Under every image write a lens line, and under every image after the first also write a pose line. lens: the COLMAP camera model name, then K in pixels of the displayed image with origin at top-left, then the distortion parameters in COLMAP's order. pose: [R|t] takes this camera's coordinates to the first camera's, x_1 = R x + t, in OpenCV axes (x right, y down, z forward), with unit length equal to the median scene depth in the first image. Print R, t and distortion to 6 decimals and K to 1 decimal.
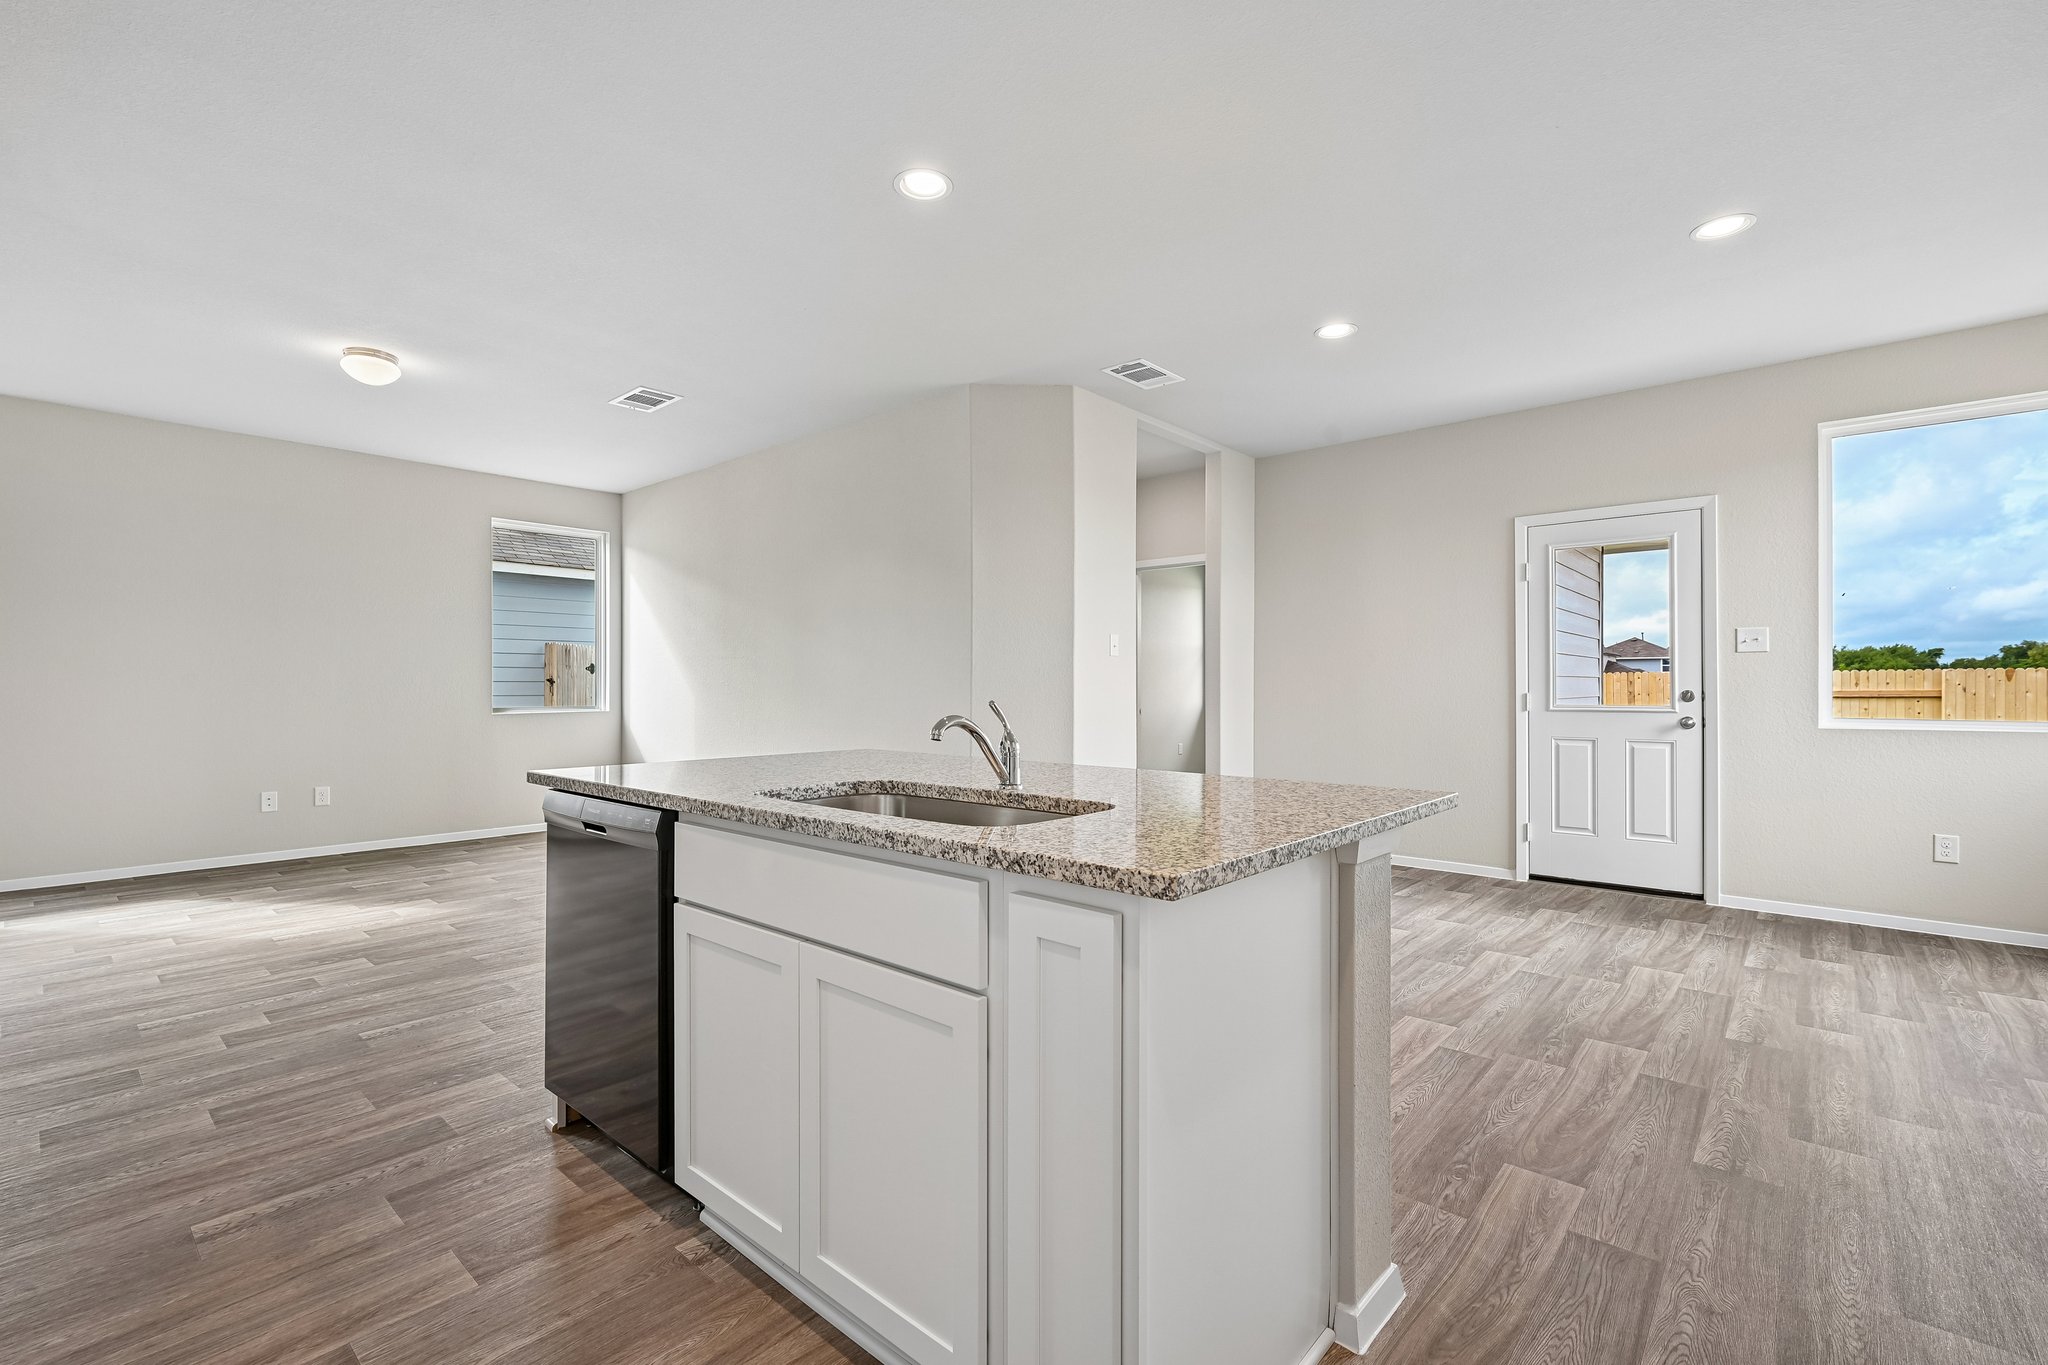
lens RADIAL K [[898.5, 0, 1024.0], [0, 898.5, 682.5], [0, 0, 1]] dist [-0.002741, -0.000360]
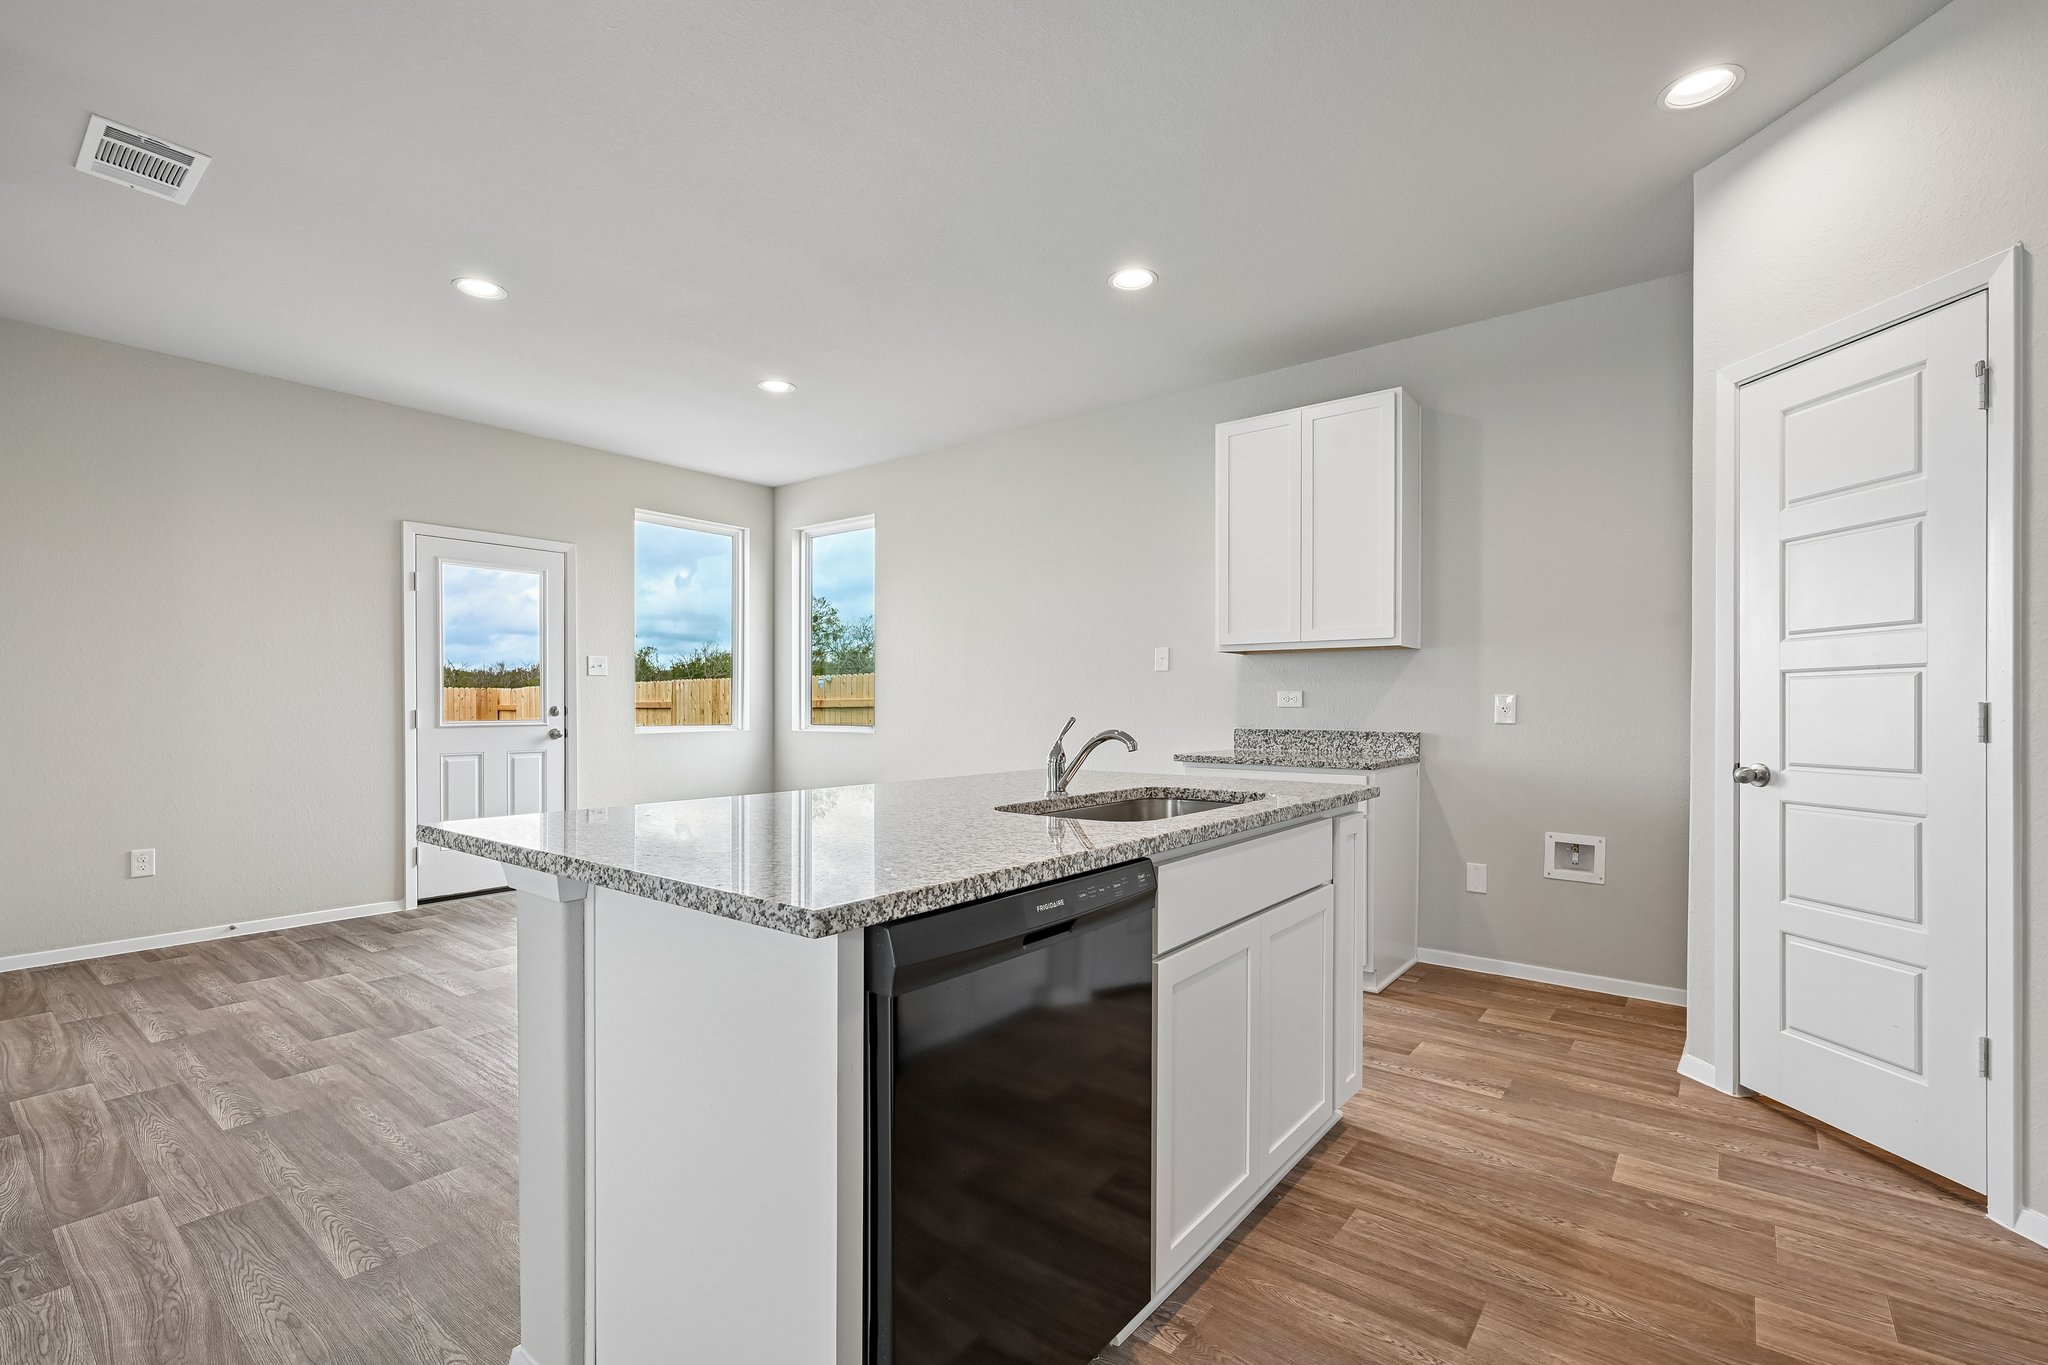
lens RADIAL K [[914.9, 0, 1027.5], [0, 914.9, 689.1], [0, 0, 1]] dist [0.002297, 0.000355]
pose [[-0.062651, 0.014775, 0.997926, -0.510742], [-0.007935, 0.999851, -0.015302, 0.000018], [-0.998004, -0.008877, -0.062524, 0.480129]]
